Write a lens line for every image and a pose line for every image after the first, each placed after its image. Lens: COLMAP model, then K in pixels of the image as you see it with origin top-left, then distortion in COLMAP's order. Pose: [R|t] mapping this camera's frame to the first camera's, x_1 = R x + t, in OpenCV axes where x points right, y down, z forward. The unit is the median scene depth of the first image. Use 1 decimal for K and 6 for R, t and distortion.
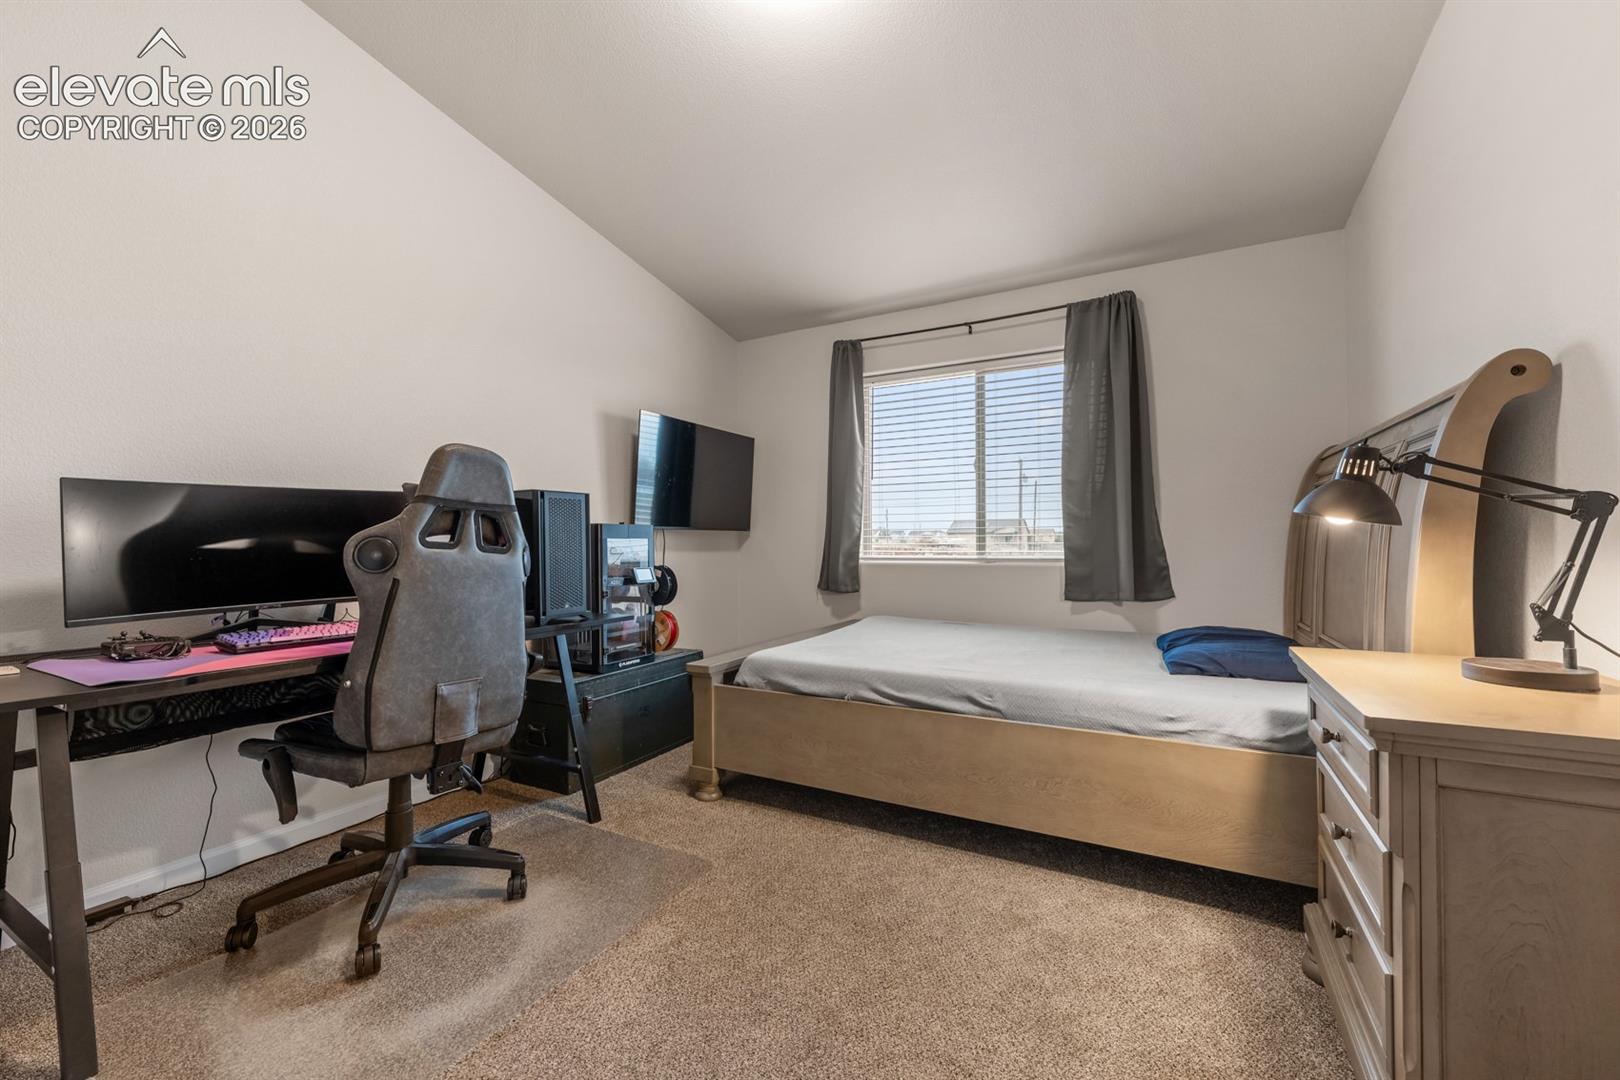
lens RADIAL K [[643.5, 0, 808.3], [0, 643.5, 543.9], [0, 0, 1]] dist [-0.001019, -0.000070]
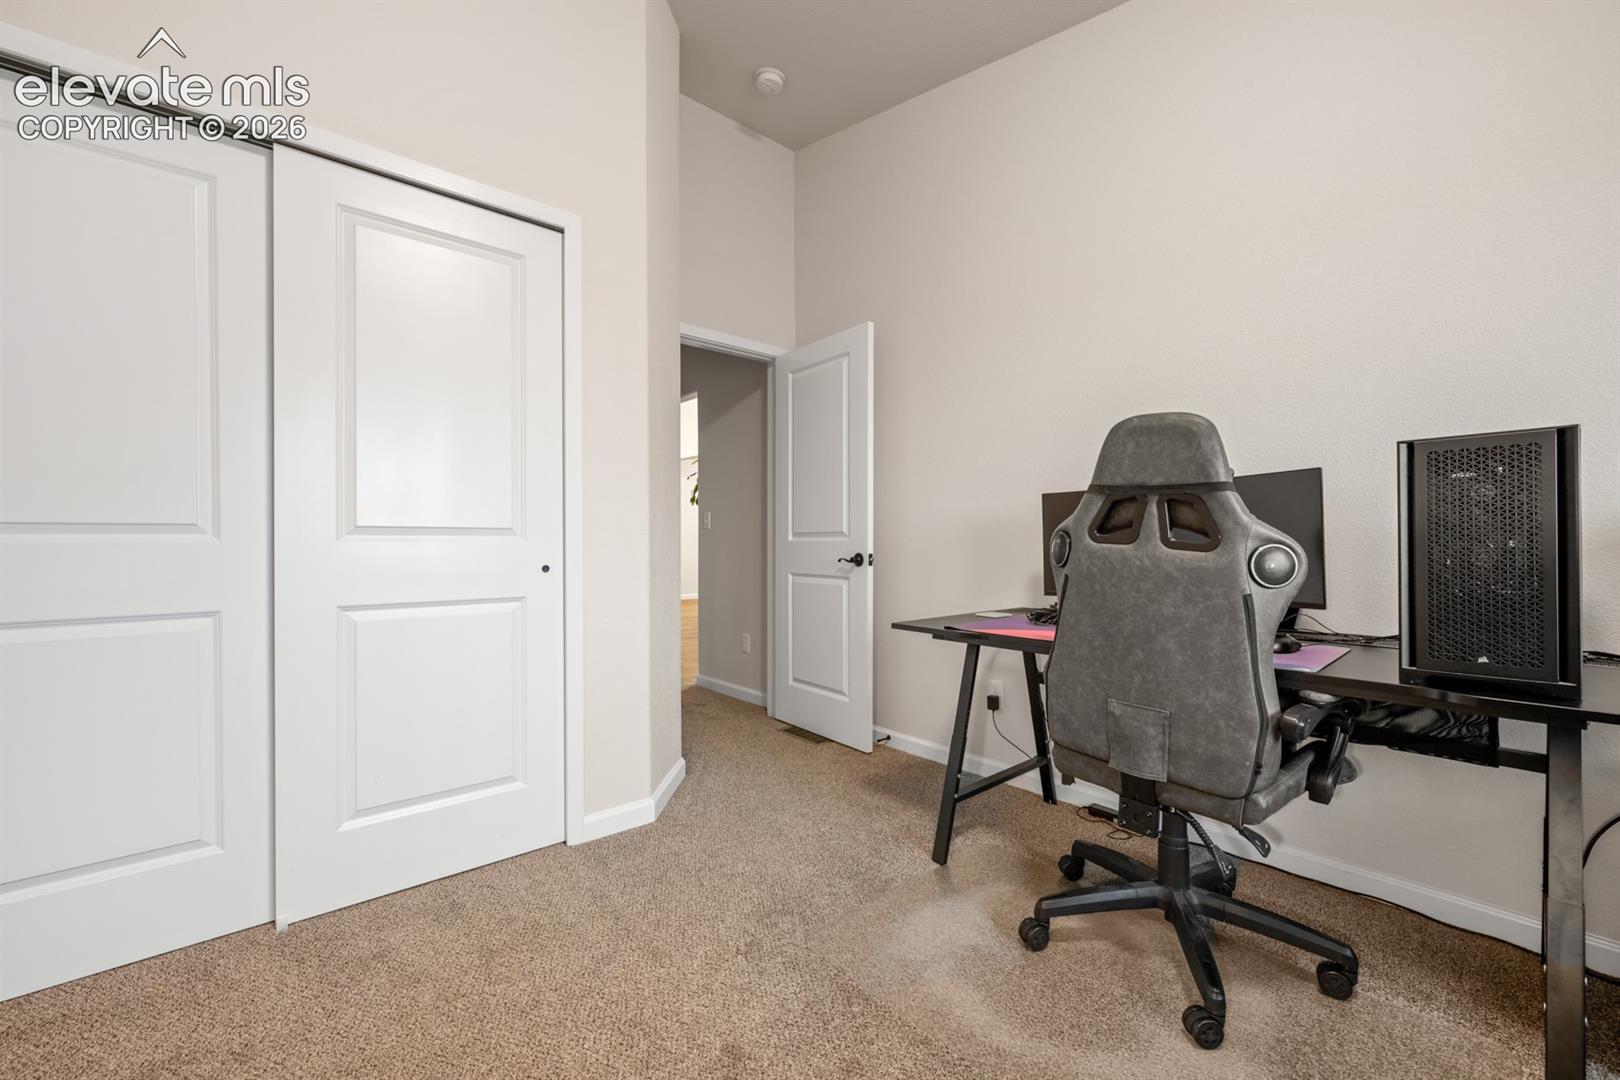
lens RADIAL K [[643.5, 0, 796.4], [0, 643.5, 542.2], [0, 0, 1]] dist [-0.001019, -0.000070]
pose [[-0.356850, 0.002870, -0.934157, 0.379392], [0.000523, 0.999996, 0.002873, 0.002755], [0.934162, 0.000537, -0.356850, 0.886491]]
